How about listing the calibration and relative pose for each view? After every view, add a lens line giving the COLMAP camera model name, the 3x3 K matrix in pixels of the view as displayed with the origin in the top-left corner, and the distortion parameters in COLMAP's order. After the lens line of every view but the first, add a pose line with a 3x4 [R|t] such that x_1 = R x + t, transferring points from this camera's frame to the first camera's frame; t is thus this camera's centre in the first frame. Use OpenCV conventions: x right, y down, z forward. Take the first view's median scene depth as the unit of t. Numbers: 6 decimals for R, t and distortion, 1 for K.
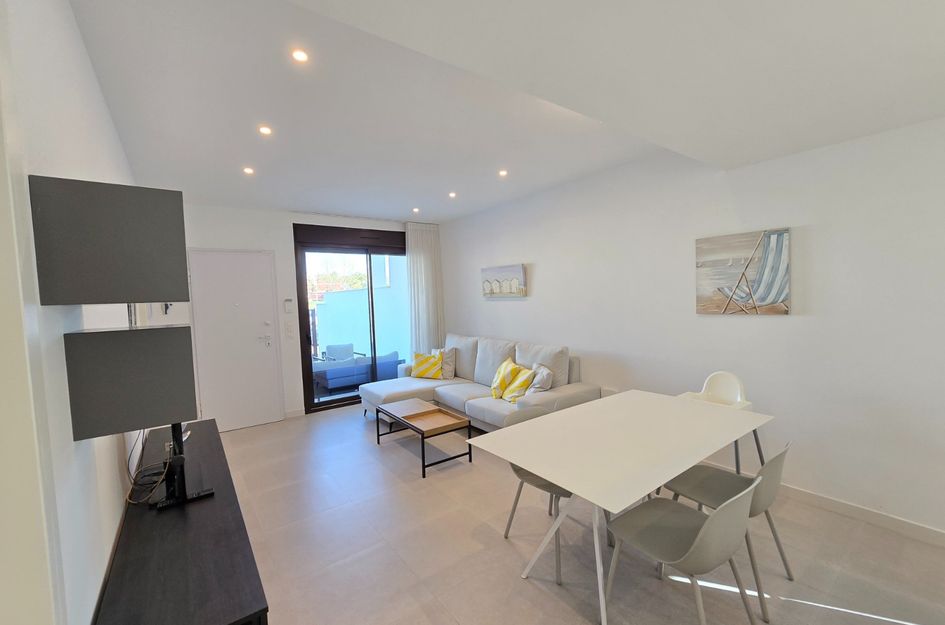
lens RADIAL K [[385.9, 0, 470.8], [0, 385.9, 317.0], [0, 0, 1]] dist [-0.001723, -0.000259]
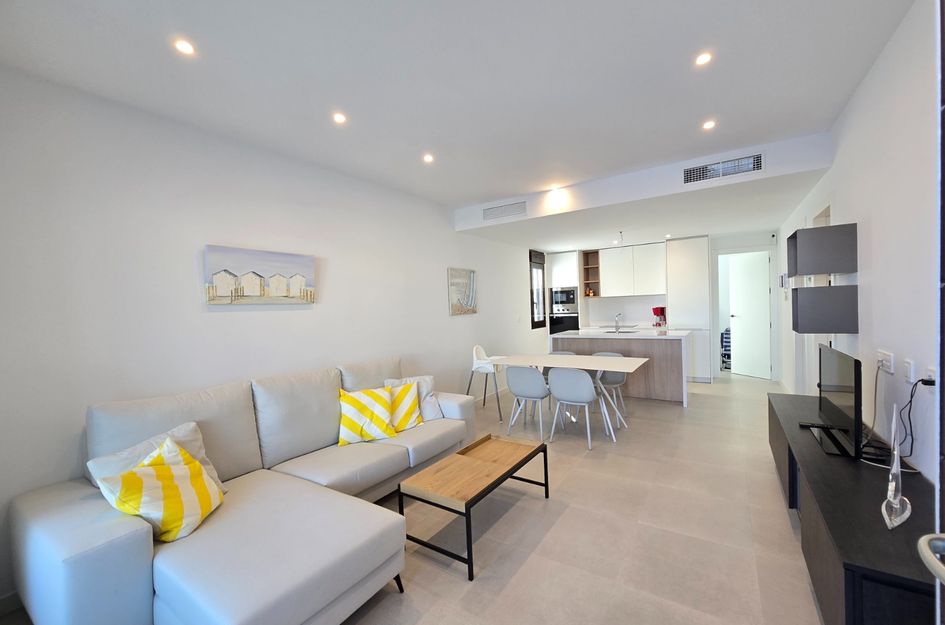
lens RADIAL K [[385.9, 0, 470.8], [0, 385.9, 317.0], [0, 0, 1]] dist [-0.001723, -0.000259]
pose [[-0.336048, 0.023507, 0.941551, -0.765257], [0.102628, 0.994650, 0.011796, -0.009111], [-0.936237, 0.100593, -0.336663, 1.217448]]
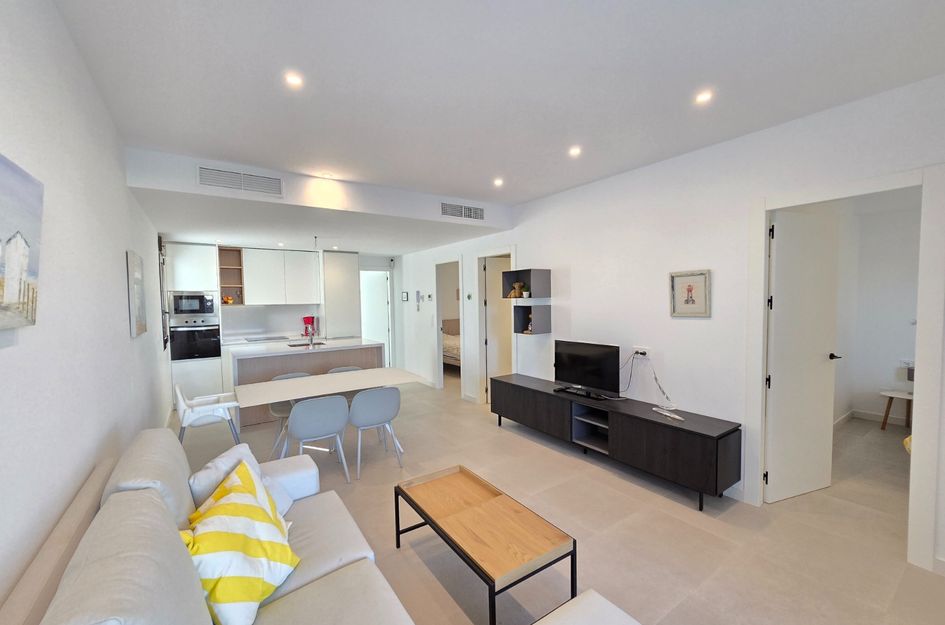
lens RADIAL K [[385.9, 0, 470.8], [0, 385.9, 317.0], [0, 0, 1]] dist [-0.001723, -0.000259]
pose [[-0.998003, 0.050418, 0.038046, -0.158693], [0.054054, 0.993363, 0.101527, -0.083873], [-0.032675, 0.103380, -0.994105, 1.532816]]
